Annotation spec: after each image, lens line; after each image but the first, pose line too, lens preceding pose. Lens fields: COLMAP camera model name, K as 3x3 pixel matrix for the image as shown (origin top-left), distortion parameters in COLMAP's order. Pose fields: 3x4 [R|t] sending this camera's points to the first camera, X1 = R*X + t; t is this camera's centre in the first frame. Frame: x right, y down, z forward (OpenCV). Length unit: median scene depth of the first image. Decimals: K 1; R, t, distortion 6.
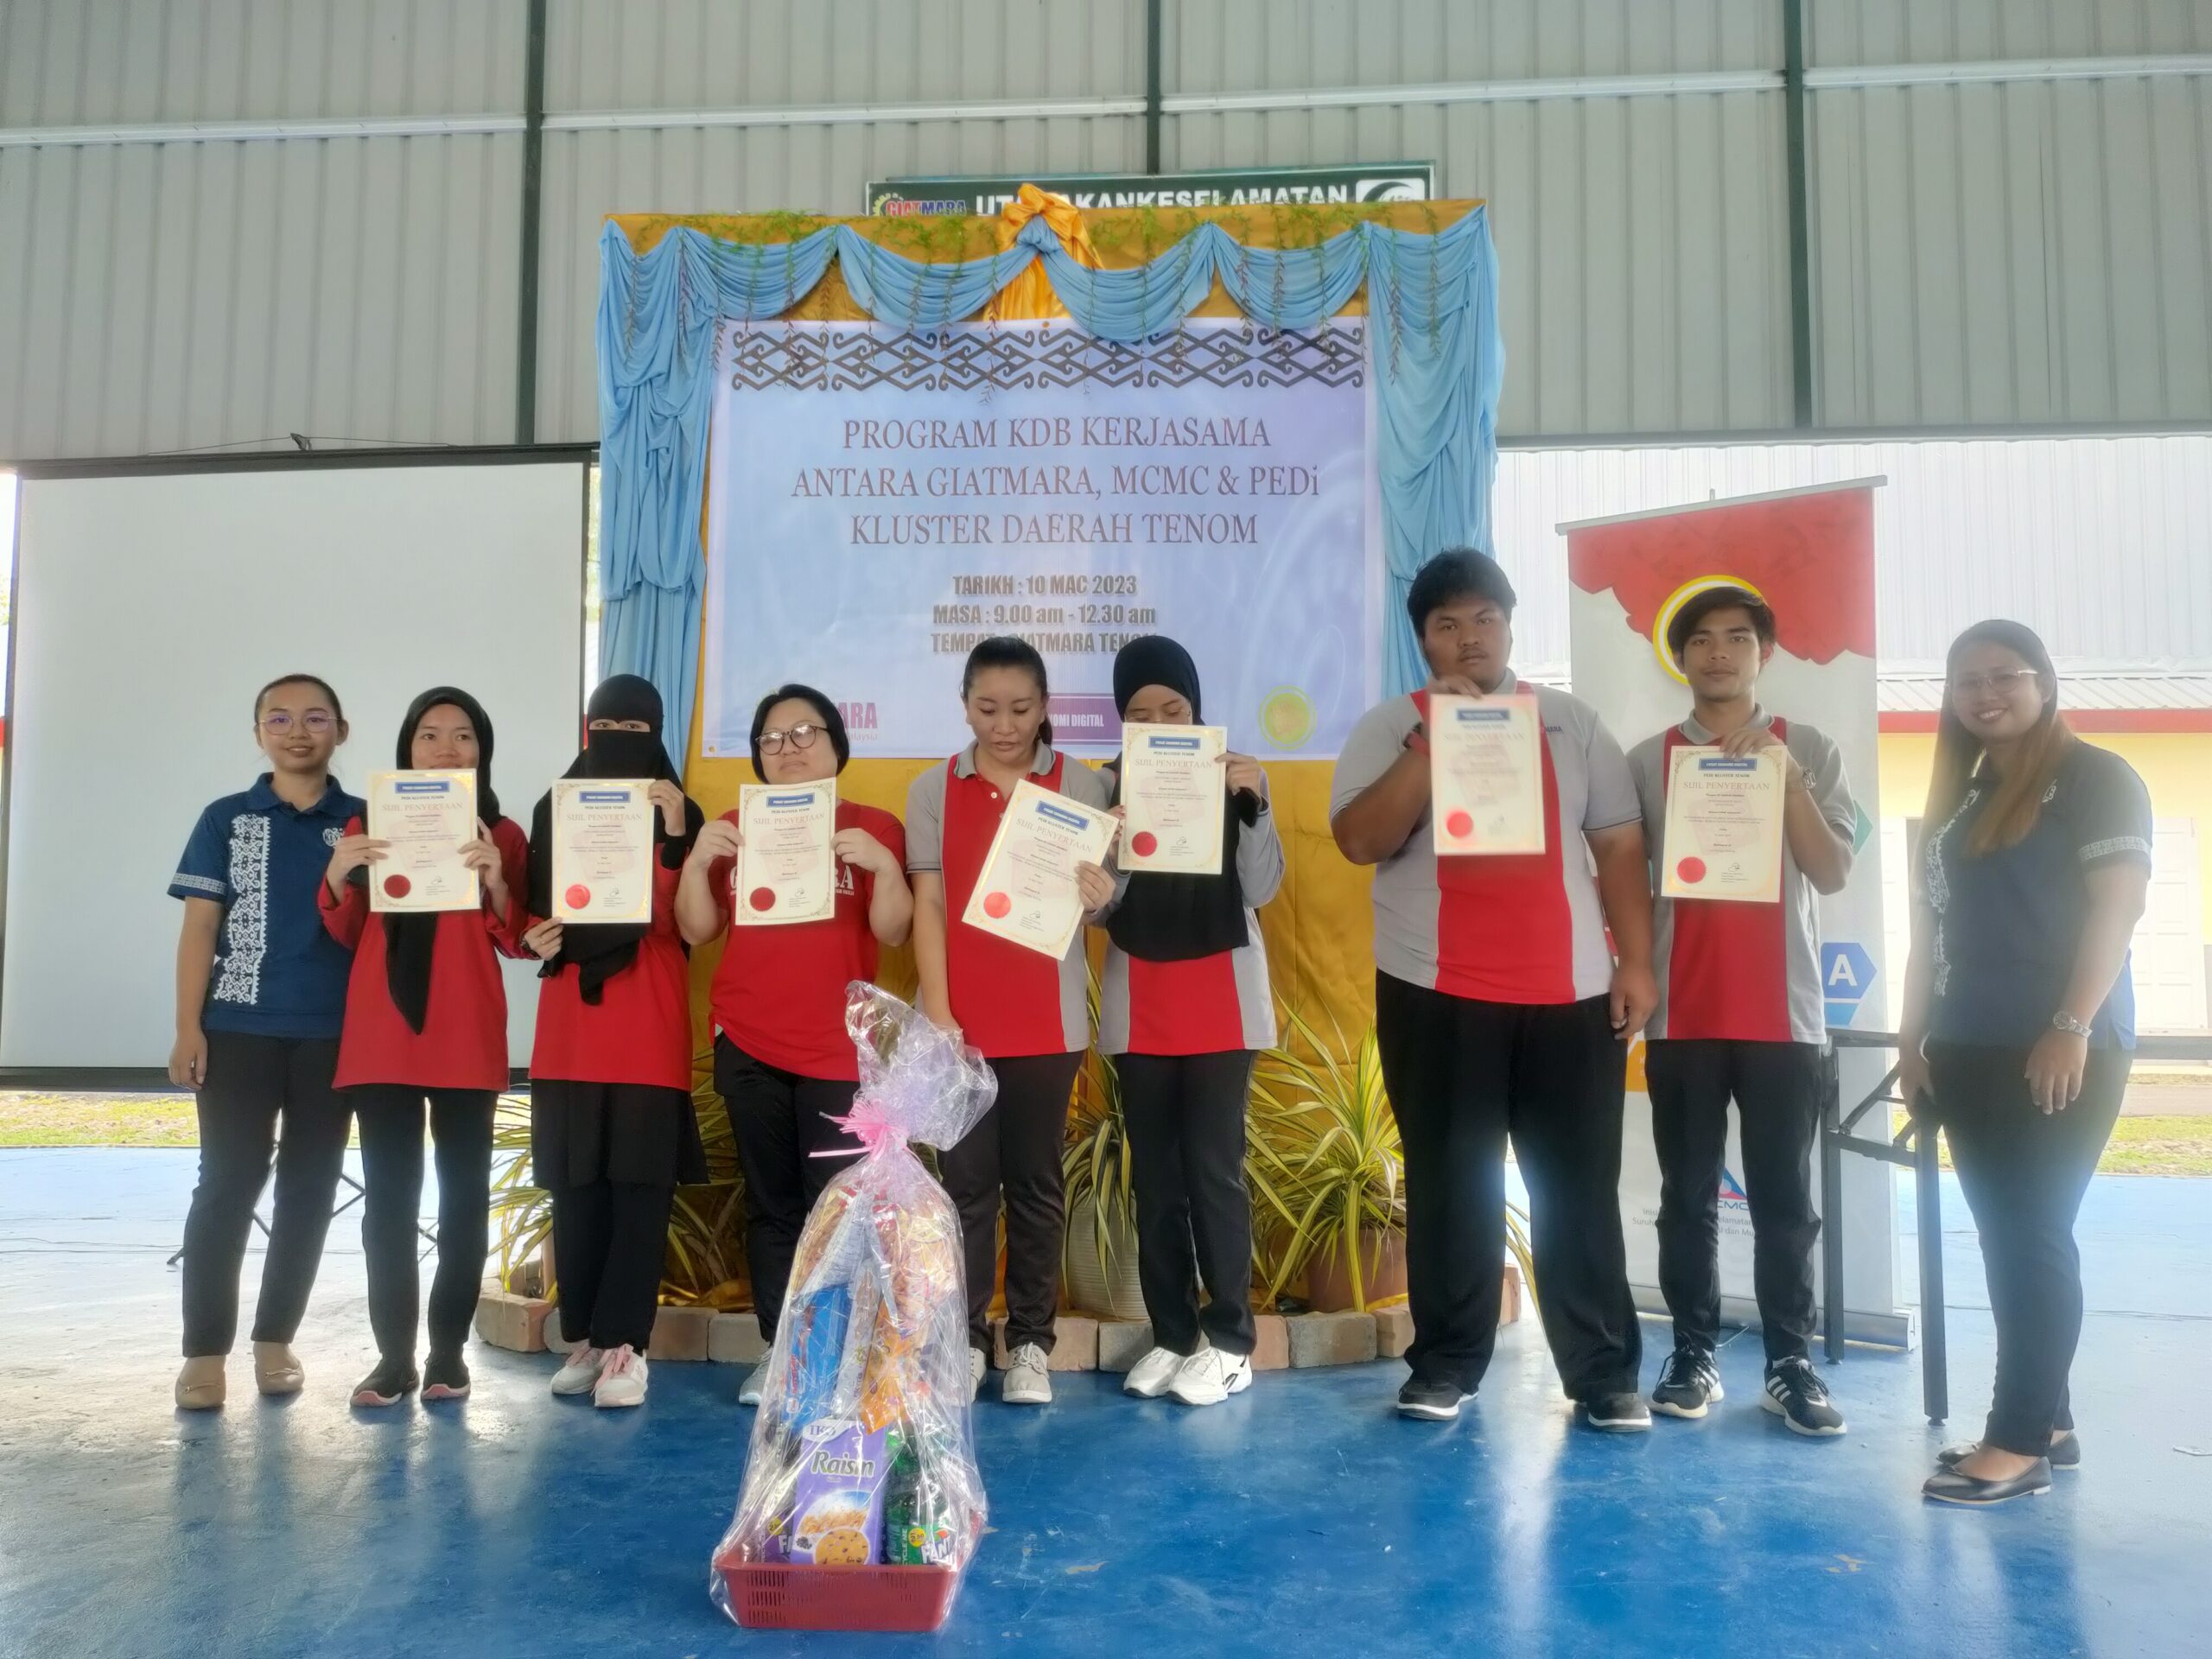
lens RADIAL K [[1654.6, 0, 1105.7], [0, 1654.6, 835.8], [0, 0, 1]] dist [0.062051, -0.060300]
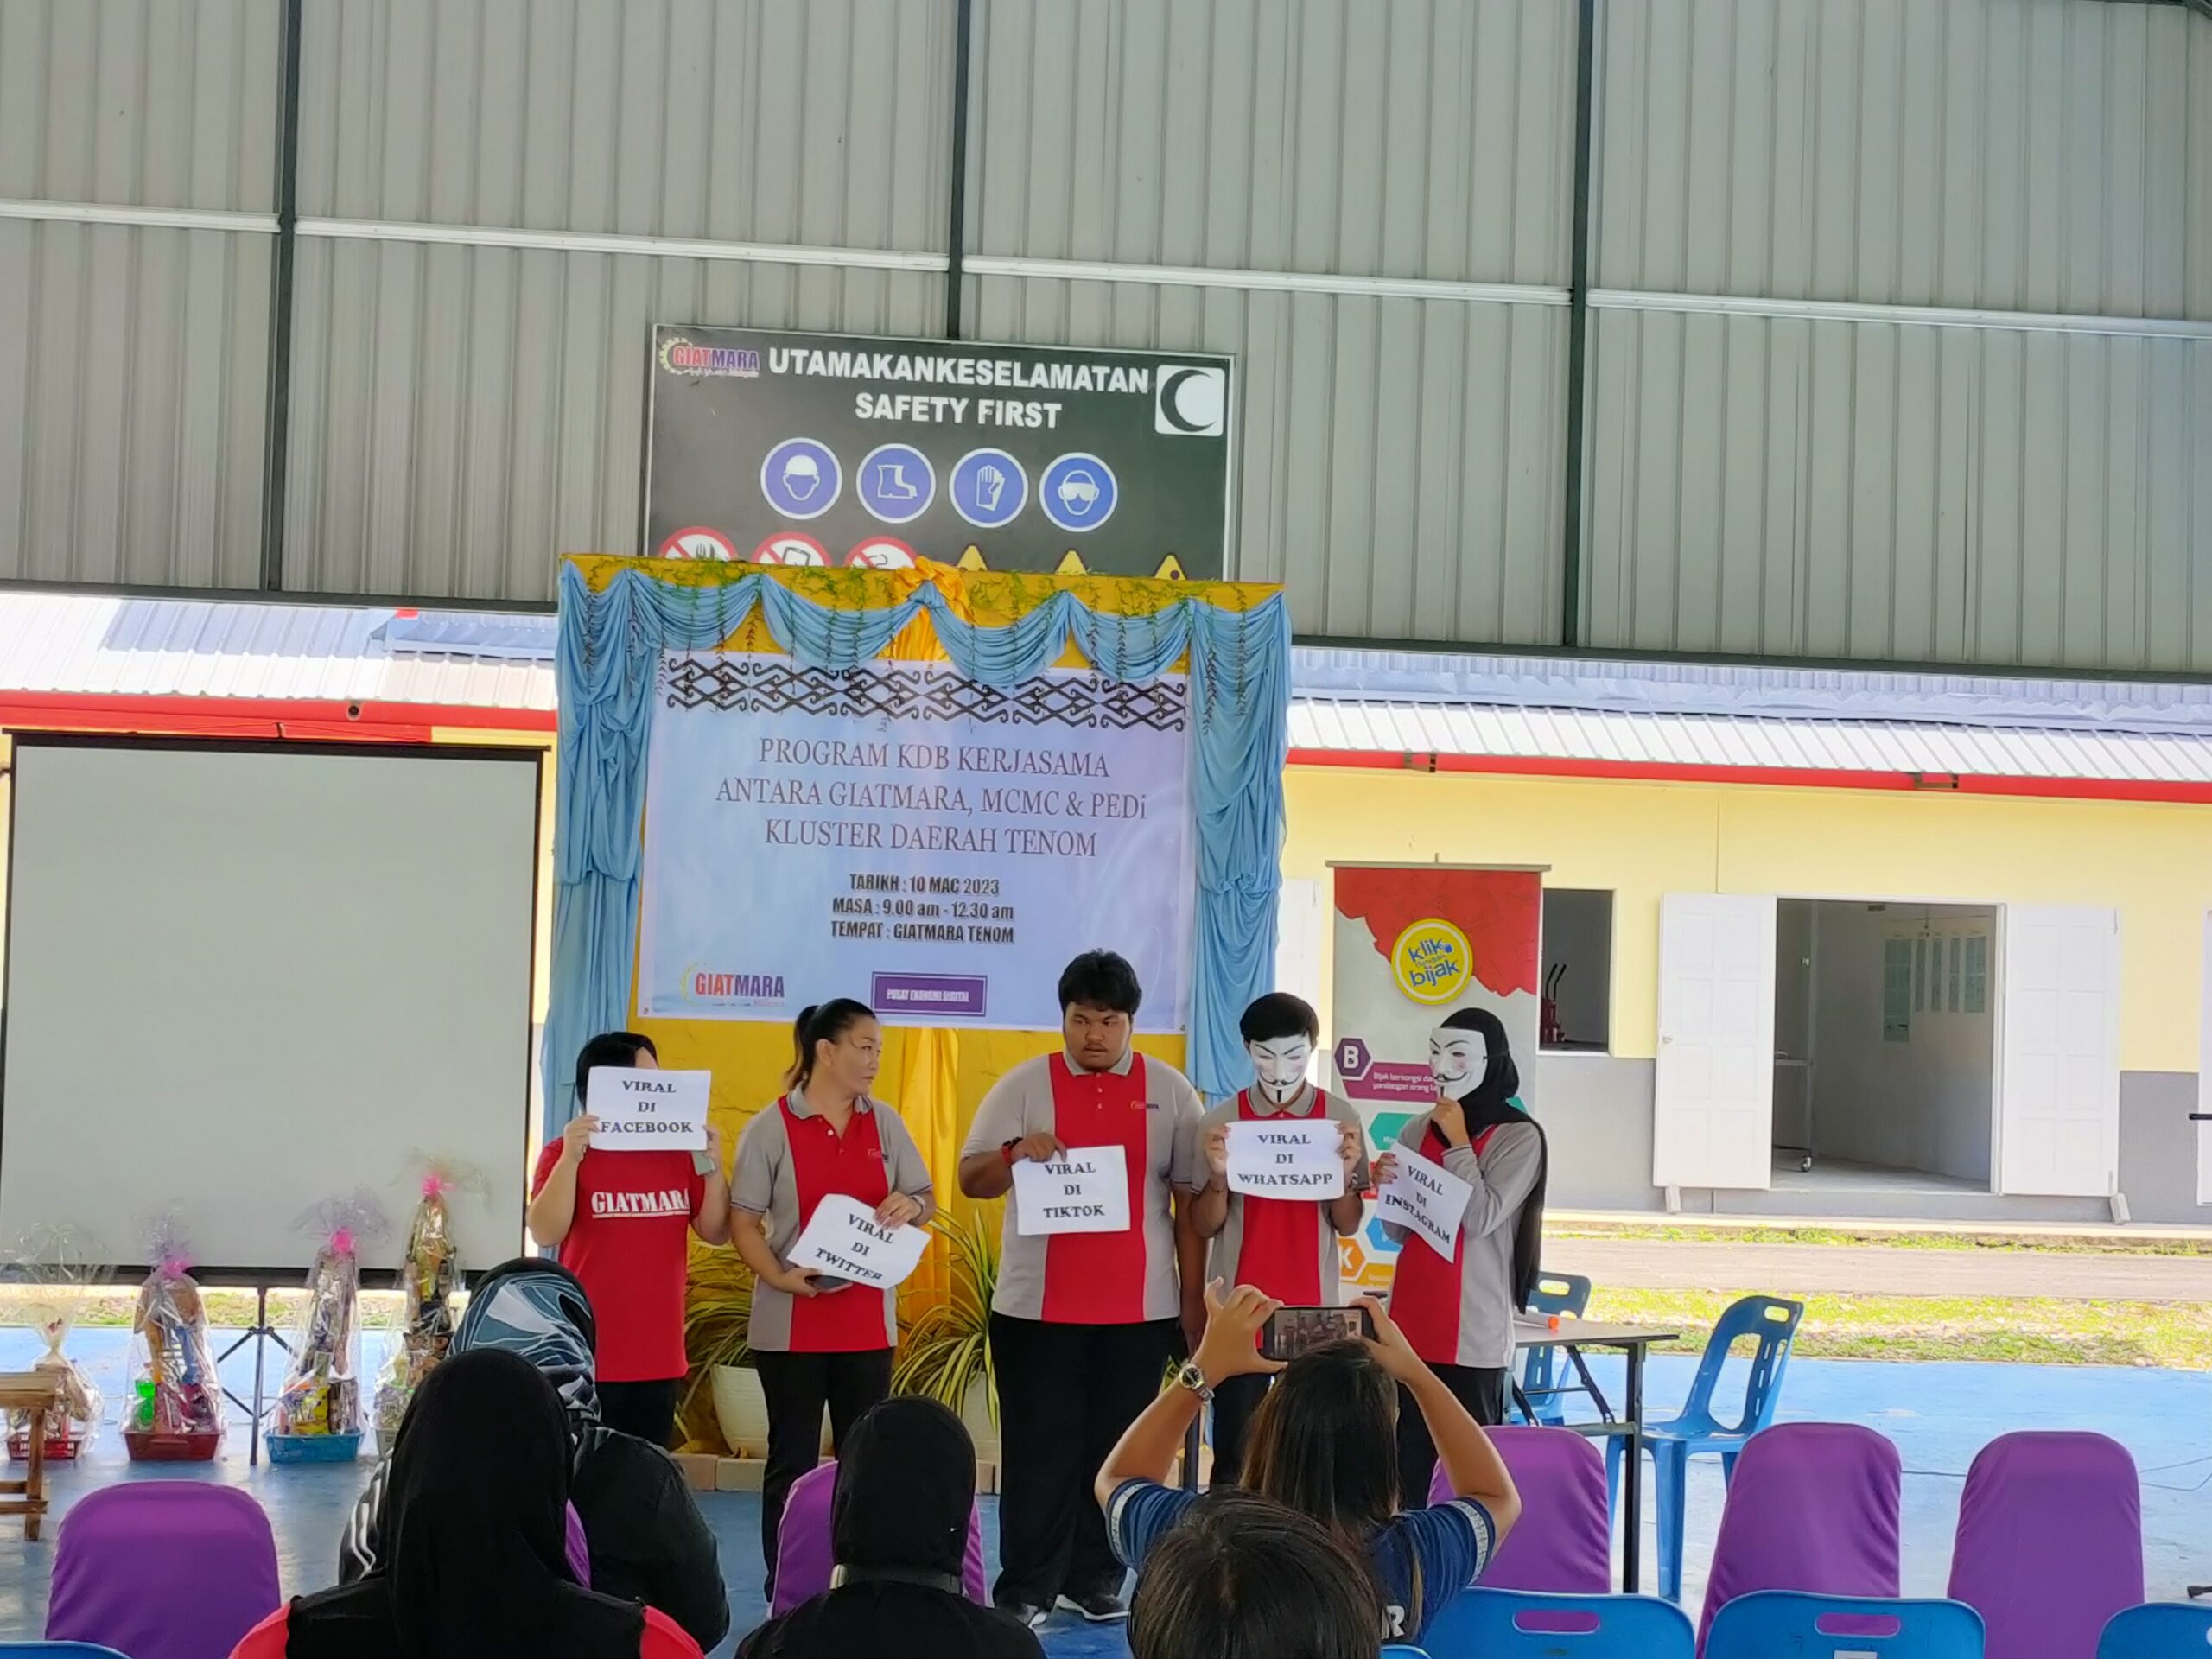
lens RADIAL K [[3279.2, 0, 1128.2], [0, 3279.2, 837.6], [0, 0, 1]] dist [0.035353, 0.000000]
pose [[0.980268, 0.034009, 0.194725, -0.358367], [-0.042397, 0.998337, 0.039071, -0.283088], [-0.193072, -0.046556, 0.980079, -1.390334]]
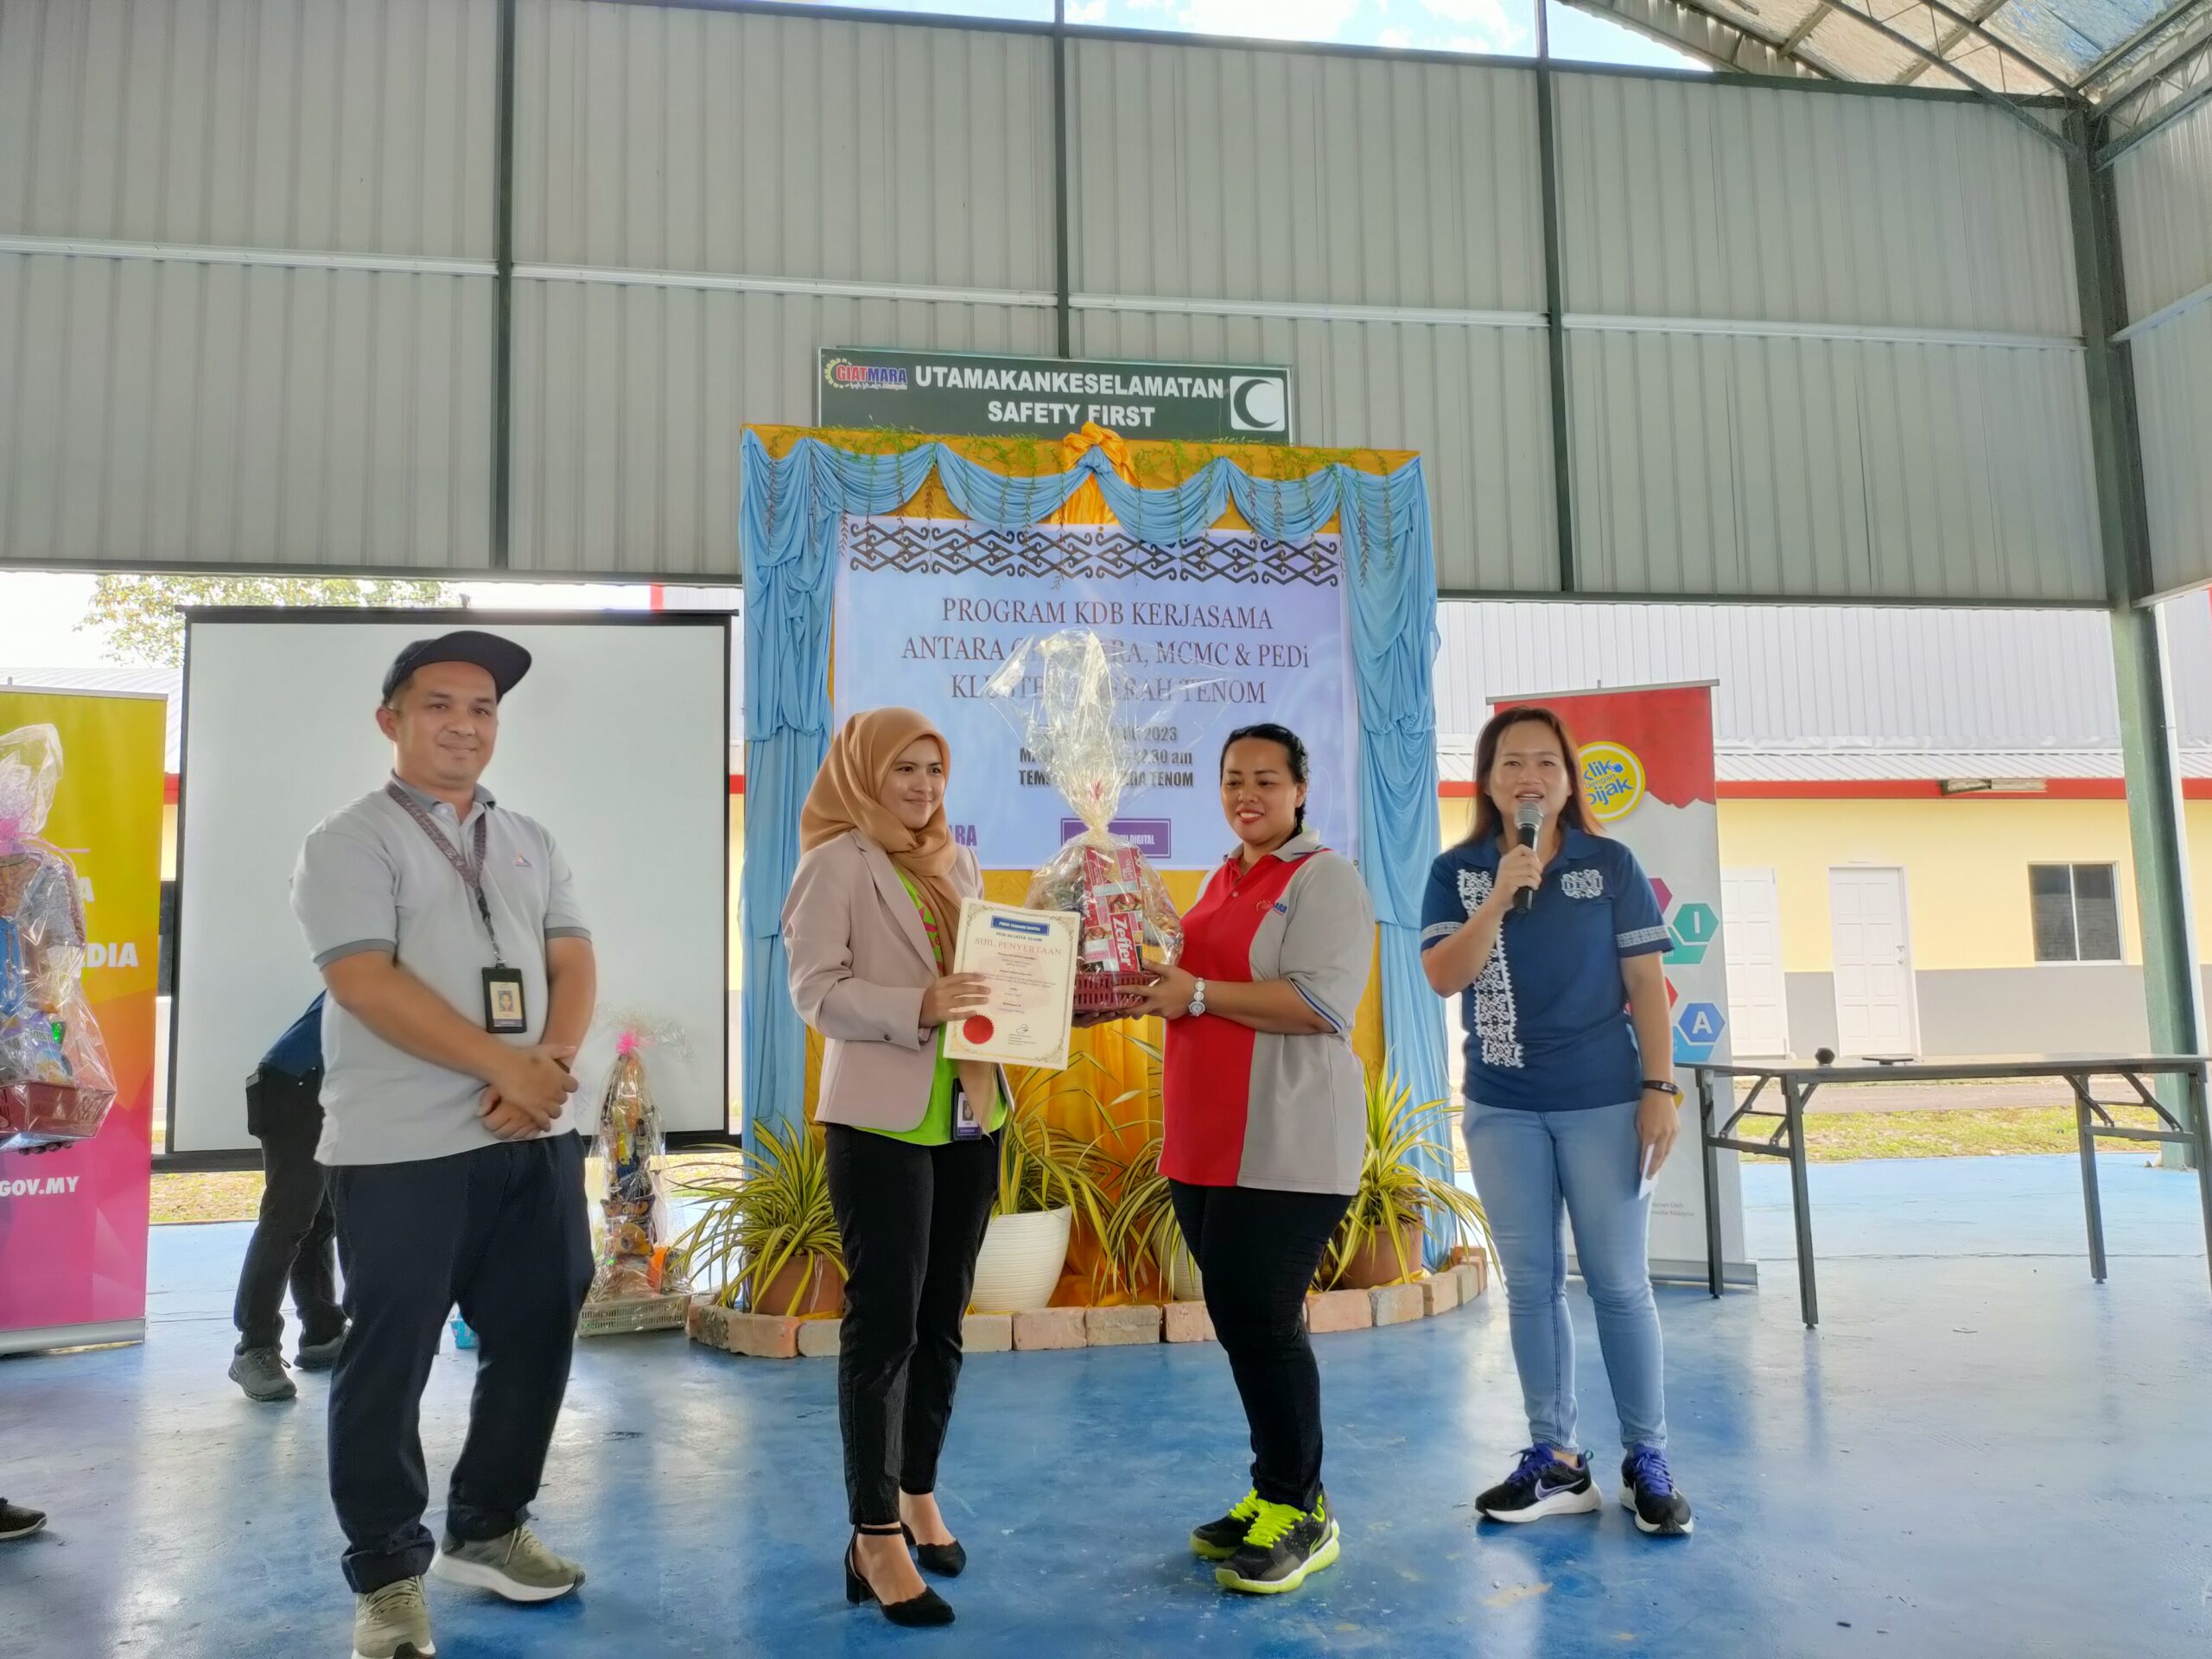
lens RADIAL K [[1654.6, 0, 1124.2], [0, 1654.6, 809.6], [0, 0, 1]] dist [0.062051, -0.060300]
pose [[0.972438, 0.001968, 0.233154, -0.316020], [0.006944, 0.999276, -0.037399, -0.043931], [-0.233059, 0.037987, 0.971720, -0.234908]]
